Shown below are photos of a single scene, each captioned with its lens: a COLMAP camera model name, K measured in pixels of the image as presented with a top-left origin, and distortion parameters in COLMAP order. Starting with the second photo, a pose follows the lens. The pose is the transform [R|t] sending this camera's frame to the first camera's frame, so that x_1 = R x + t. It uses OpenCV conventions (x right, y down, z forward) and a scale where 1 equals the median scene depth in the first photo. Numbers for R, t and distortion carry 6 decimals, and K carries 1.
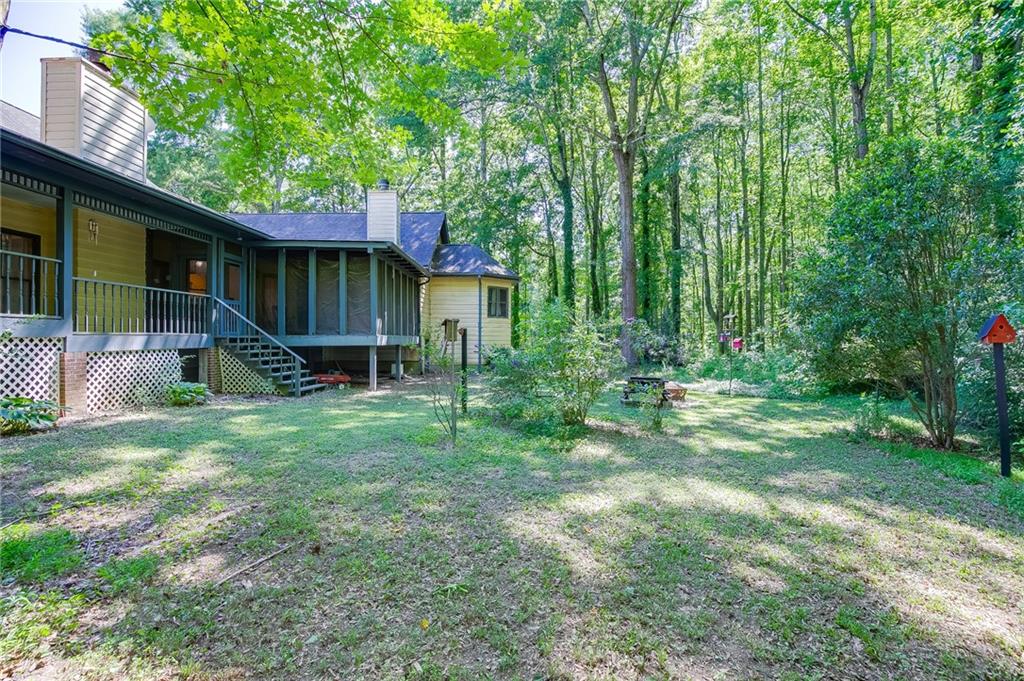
lens RADIAL K [[466.2, 0, 518.6], [0, 466.2, 338.7], [0, 0, 1]] dist [-0.024868, -0.000034]
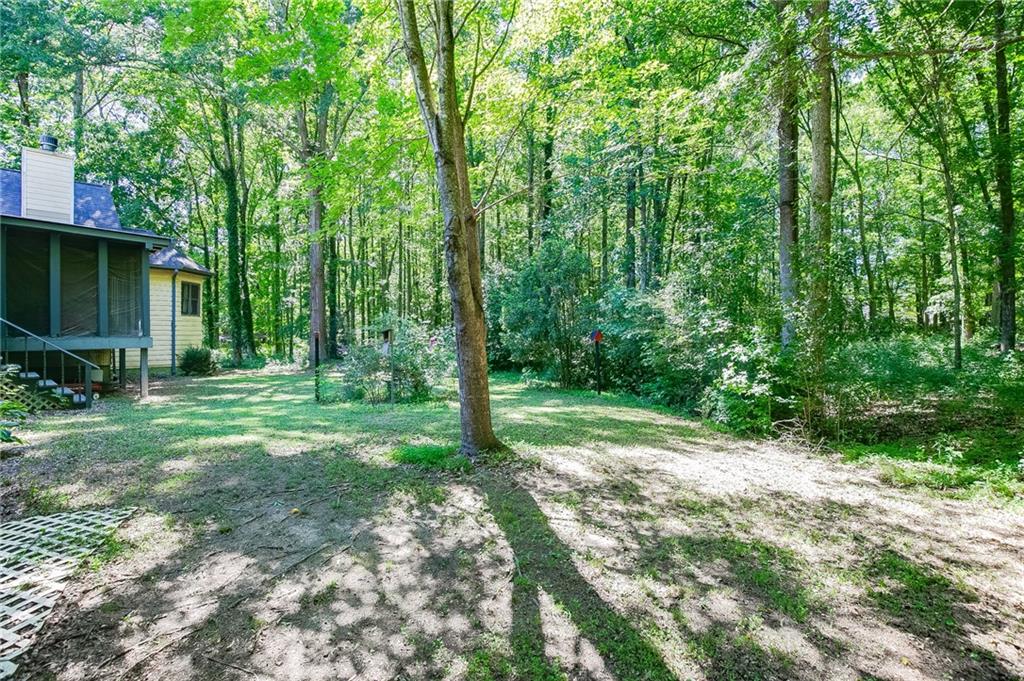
lens RADIAL K [[466.2, 0, 518.6], [0, 466.2, 338.7], [0, 0, 1]] dist [-0.024868, -0.000034]
pose [[0.655542, -0.007783, 0.755119, -0.528235], [0.001312, 0.999957, 0.009168, -0.011383], [-0.755158, -0.005020, 0.655524, -0.163558]]
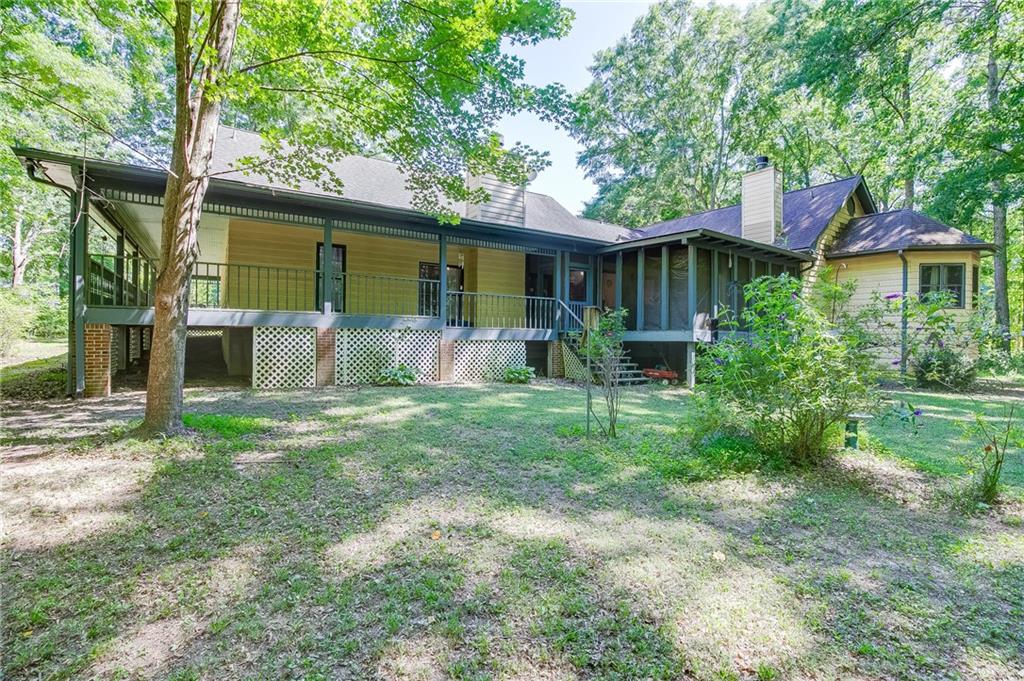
lens RADIAL K [[466.2, 0, 518.6], [0, 466.2, 338.7], [0, 0, 1]] dist [-0.024868, -0.000034]
pose [[0.556519, 0.007208, -0.830803, 0.281380], [-0.012729, 0.999919, 0.000148, 0.013692], [0.830737, 0.010493, 0.556566, 0.193278]]
